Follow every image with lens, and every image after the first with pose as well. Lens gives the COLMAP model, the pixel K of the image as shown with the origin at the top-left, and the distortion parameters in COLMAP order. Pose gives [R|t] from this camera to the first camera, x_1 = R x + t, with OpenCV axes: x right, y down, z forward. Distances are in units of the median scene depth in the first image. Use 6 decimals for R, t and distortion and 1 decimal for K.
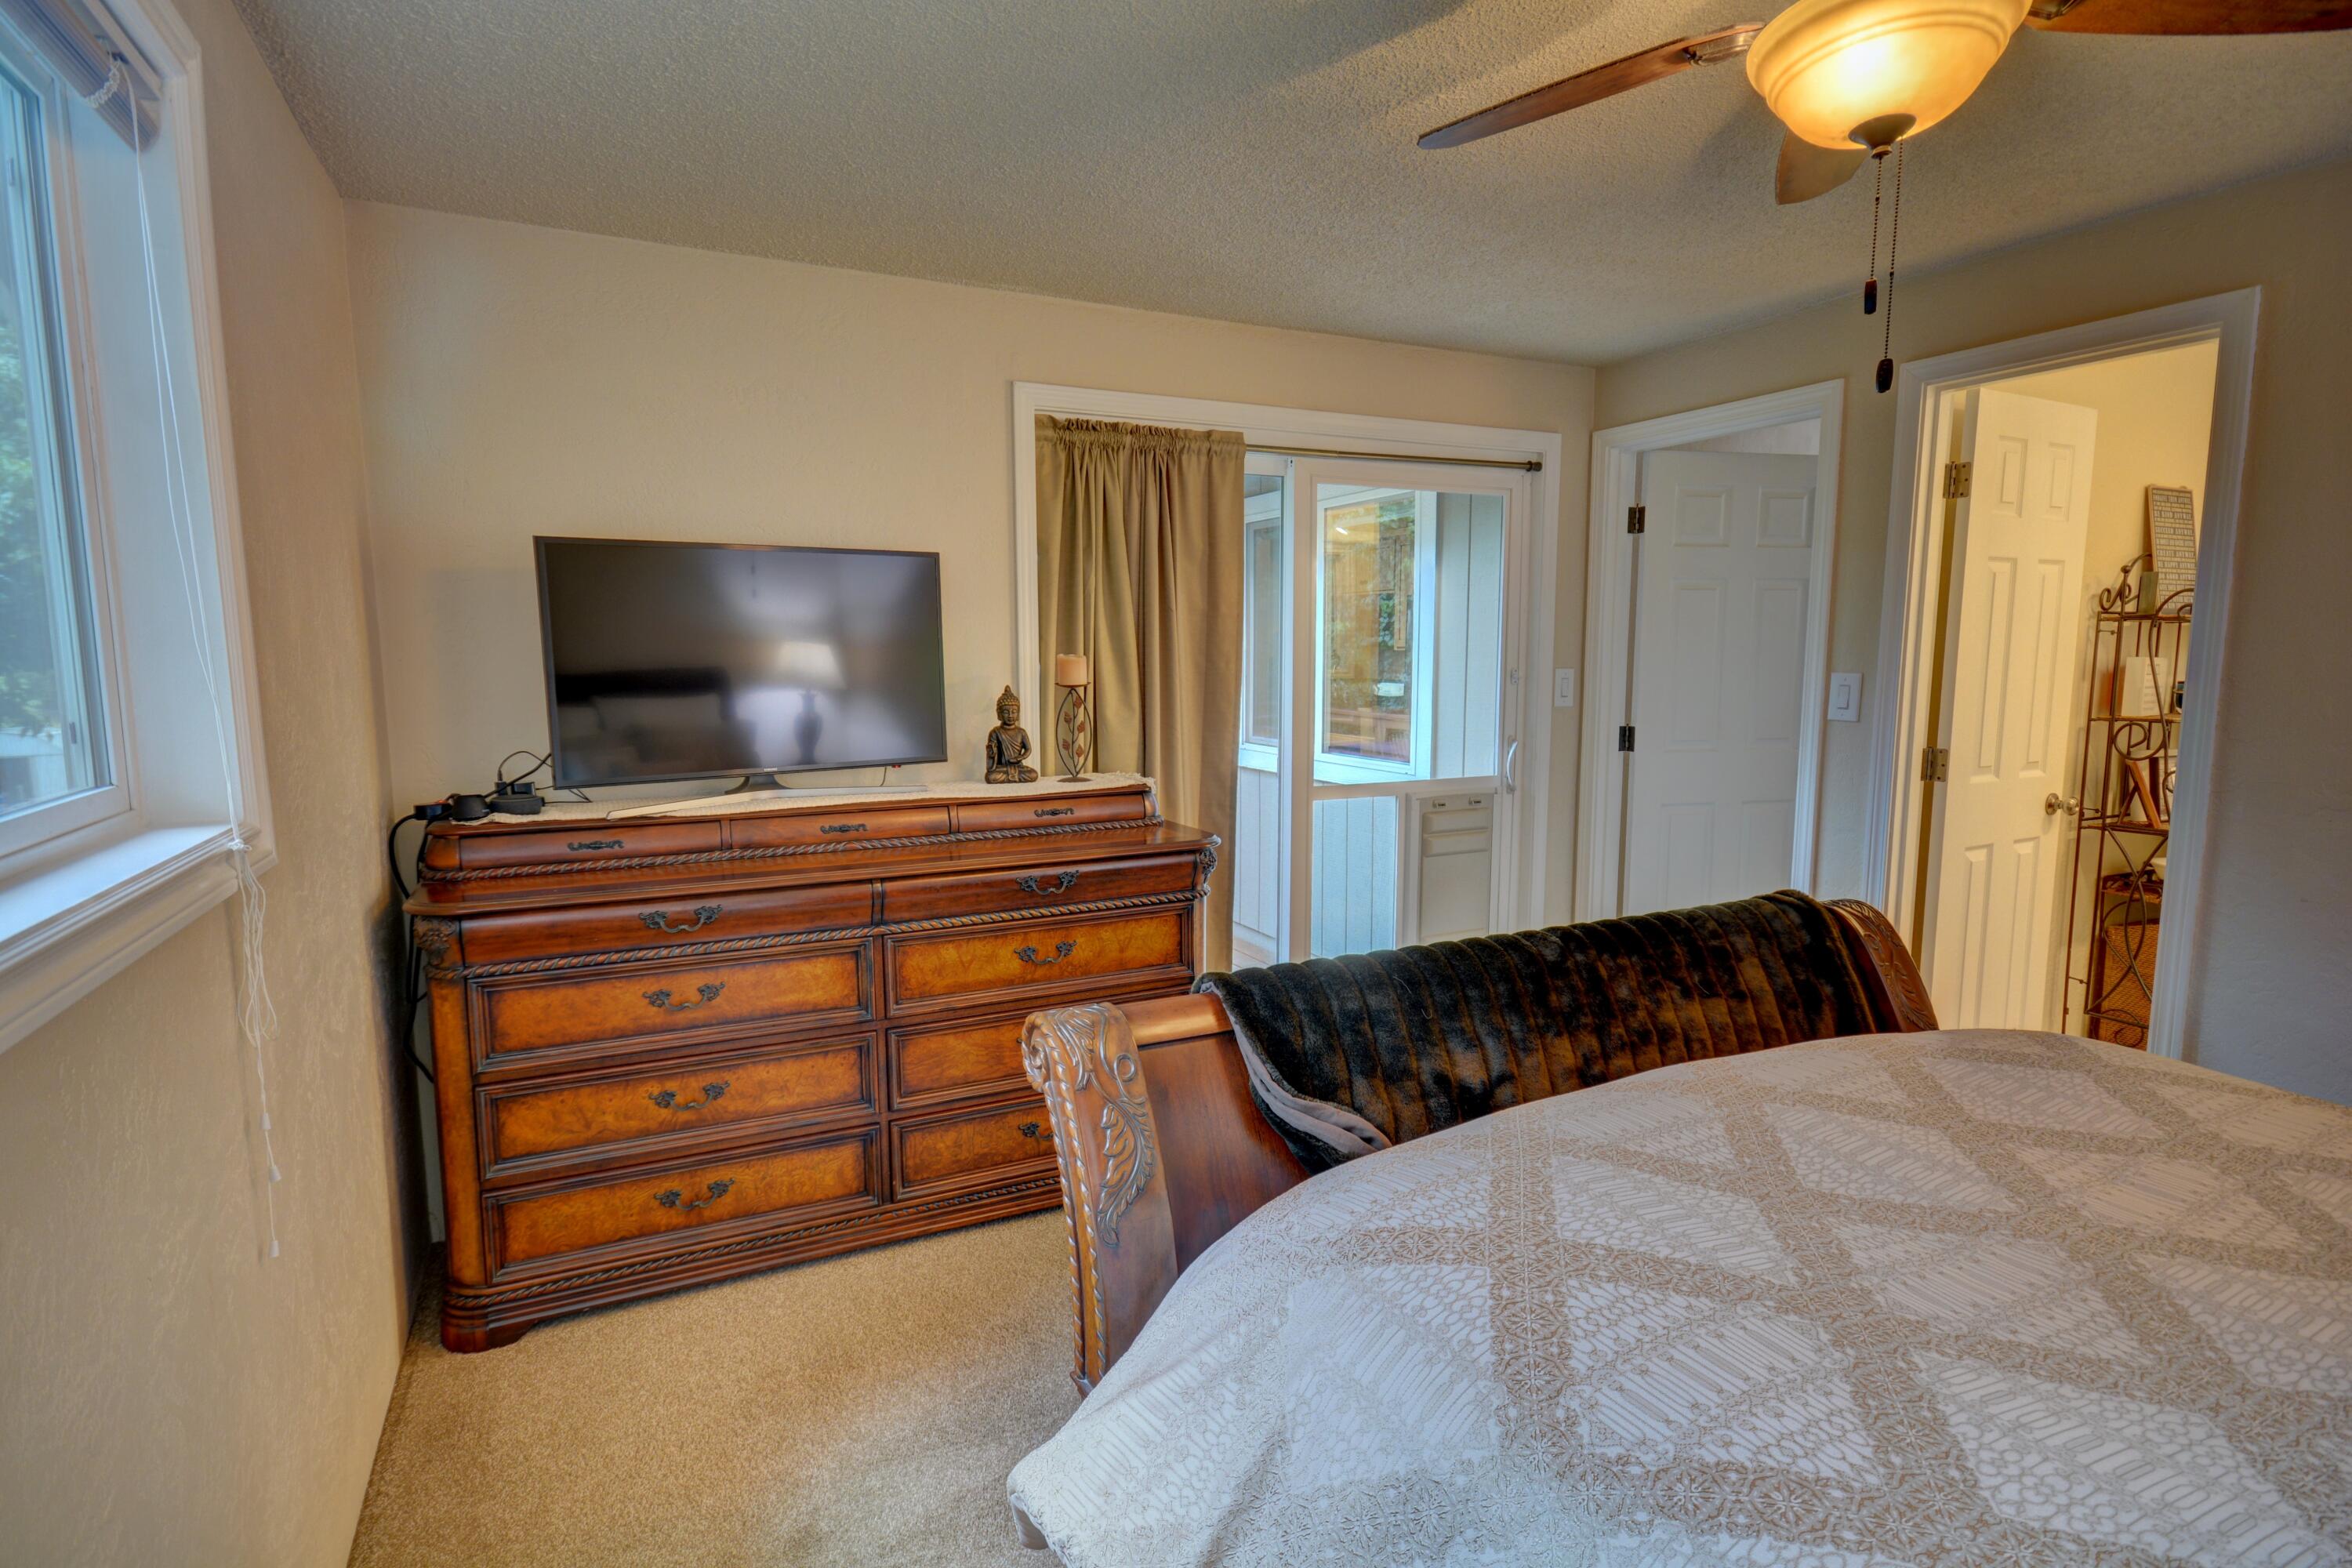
lens RADIAL K [[1196.3, 0, 1179.3], [0, 1196.3, 780.4], [0, 0, 1]] dist [0.013414, -0.004413]
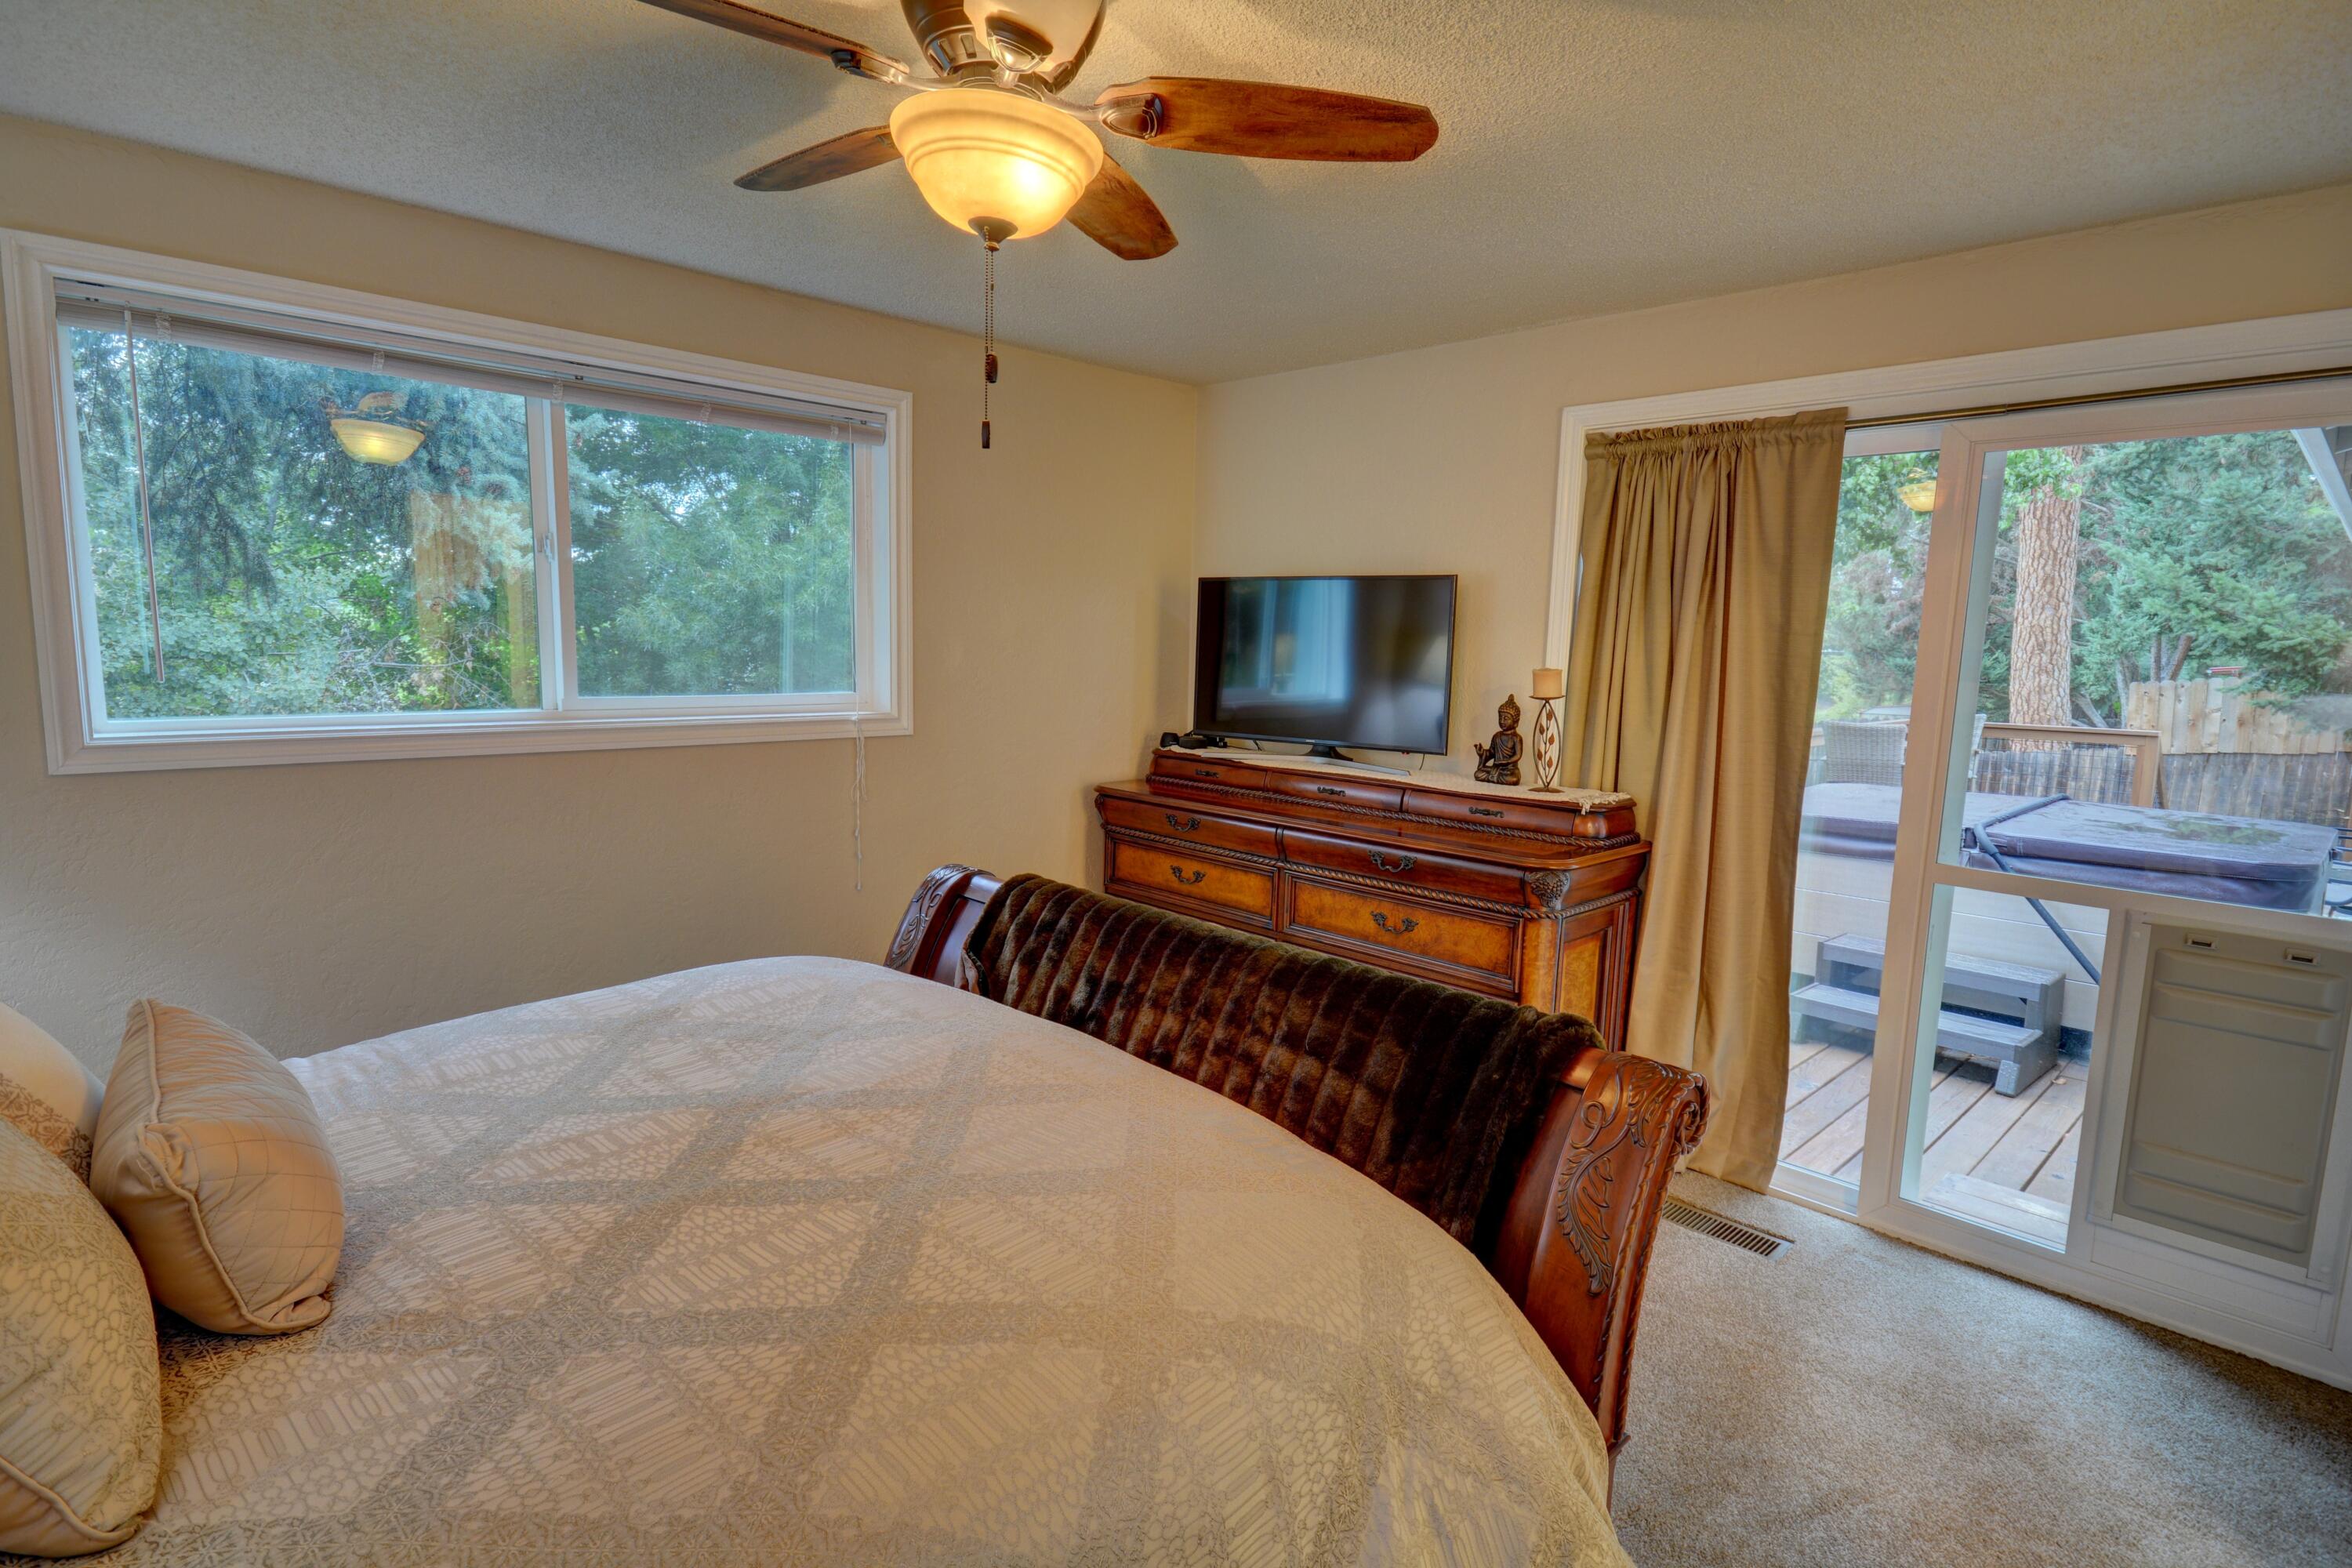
lens RADIAL K [[1196.3, 0, 1183.7], [0, 1196.3, 793.0], [0, 0, 1]] dist [0.013414, -0.004413]
pose [[0.317169, 0.138412, -0.938214, 0.786414], [-0.134203, 0.985888, 0.100077, -0.059671], [0.938826, 0.094170, 0.331268, 0.368310]]
